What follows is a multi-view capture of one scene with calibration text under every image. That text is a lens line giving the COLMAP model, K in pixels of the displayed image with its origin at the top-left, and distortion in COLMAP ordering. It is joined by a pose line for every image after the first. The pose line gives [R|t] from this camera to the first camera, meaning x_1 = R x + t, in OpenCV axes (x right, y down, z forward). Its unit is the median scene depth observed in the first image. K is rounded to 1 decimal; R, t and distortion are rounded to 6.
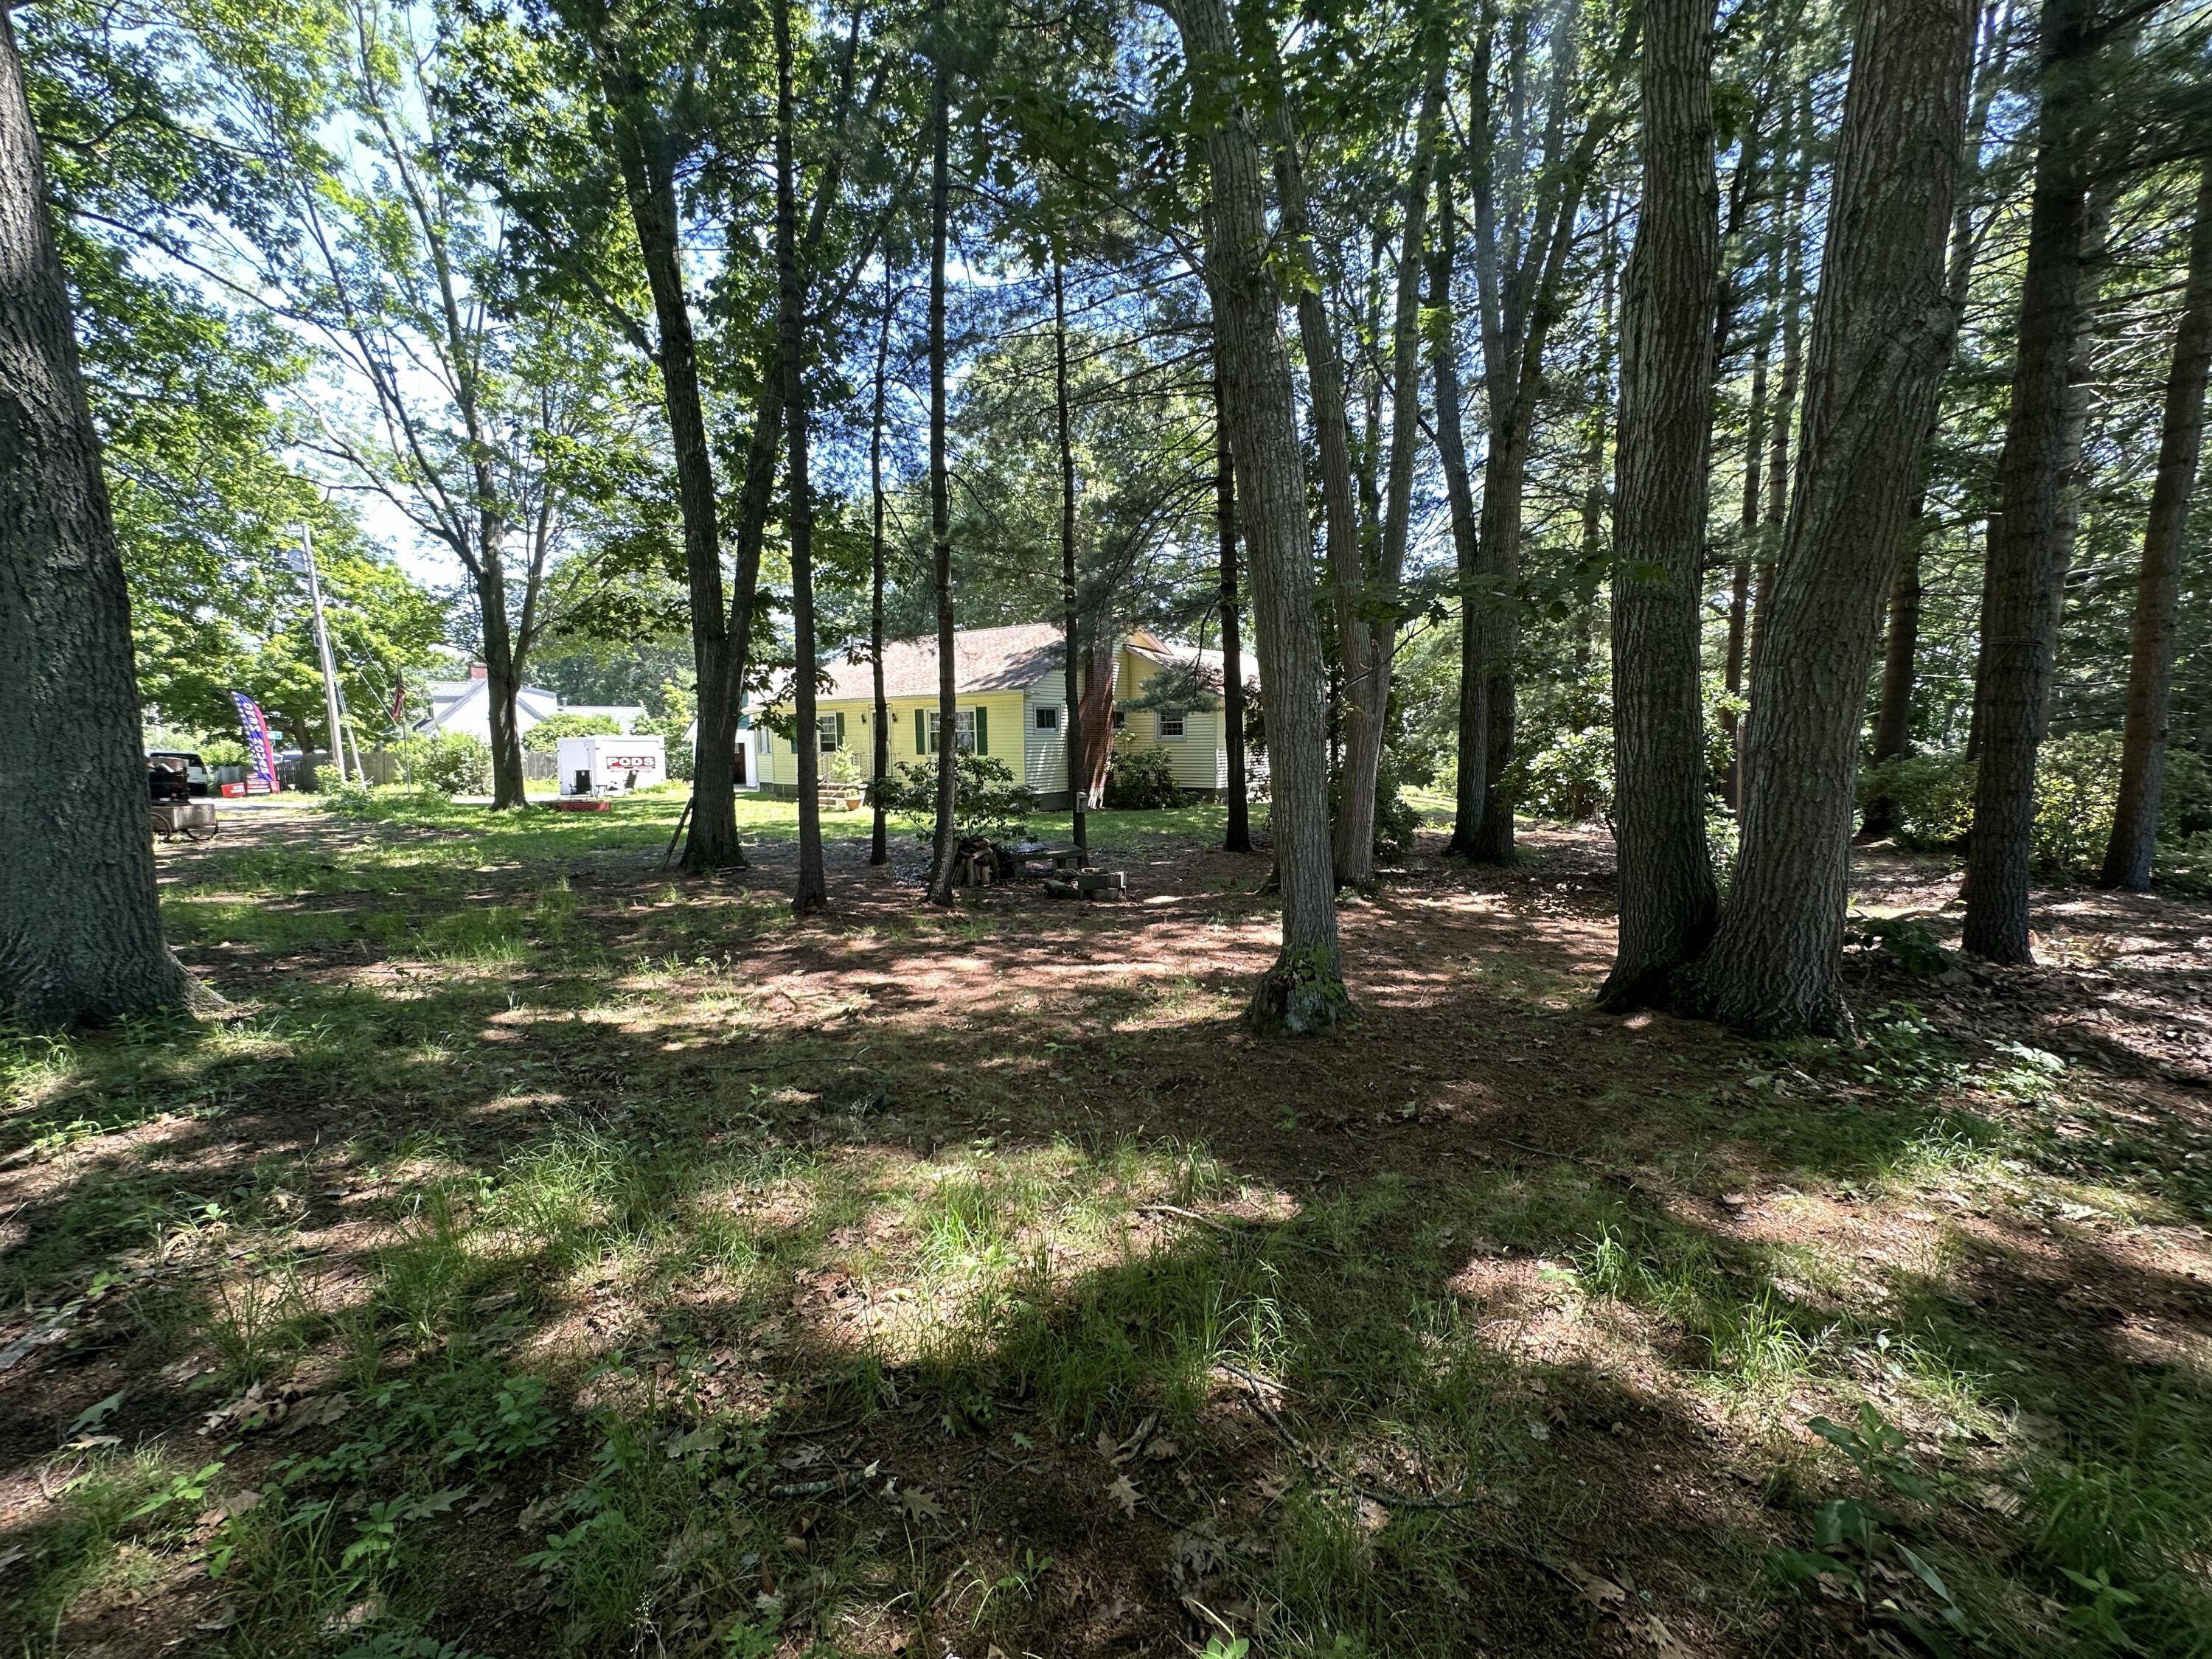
lens RADIAL K [[879.9, 0, 1106.0], [0, 879.9, 829.5], [0, 0, 1]] dist [-0.000569, -0.000206]
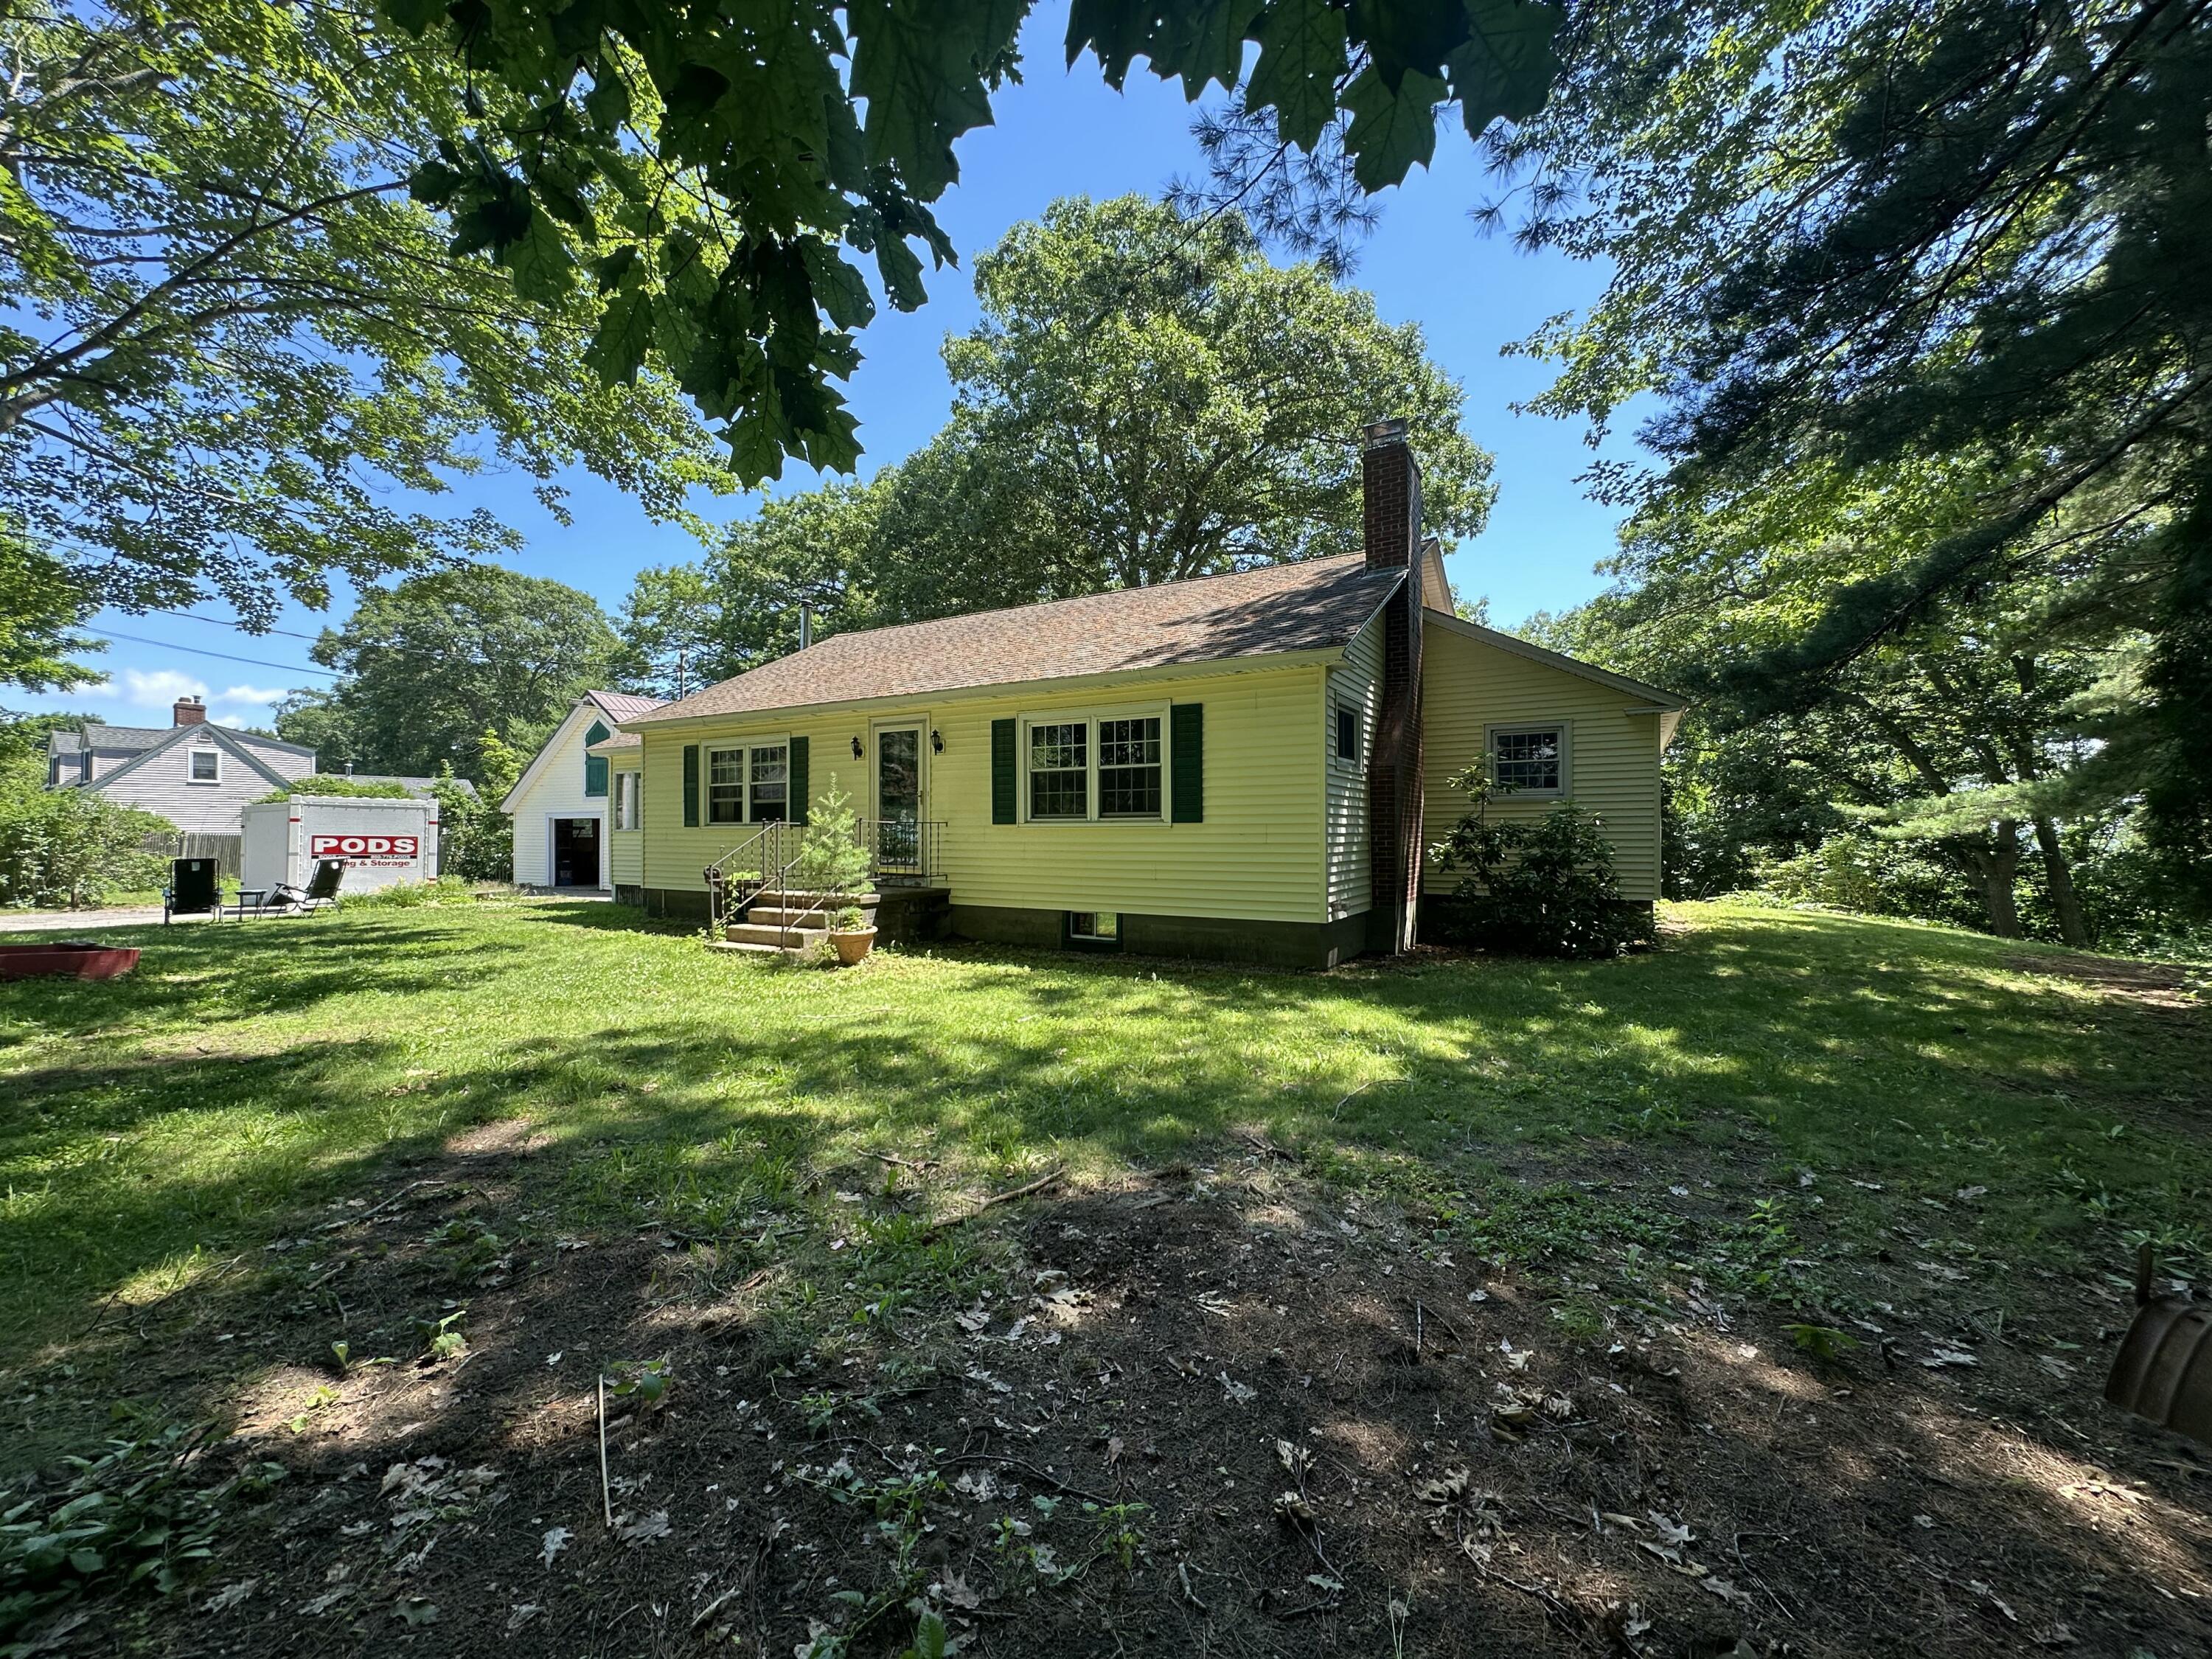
lens RADIAL K [[879.9, 0, 1106.0], [0, 879.9, 829.5], [0, 0, 1]] dist [-0.000569, -0.000206]
pose [[0.993004, 0.006148, 0.117918, -0.196222], [0.006555, 0.994234, -0.107035, -0.033640], [-0.117896, 0.107059, 0.987238, 0.527840]]
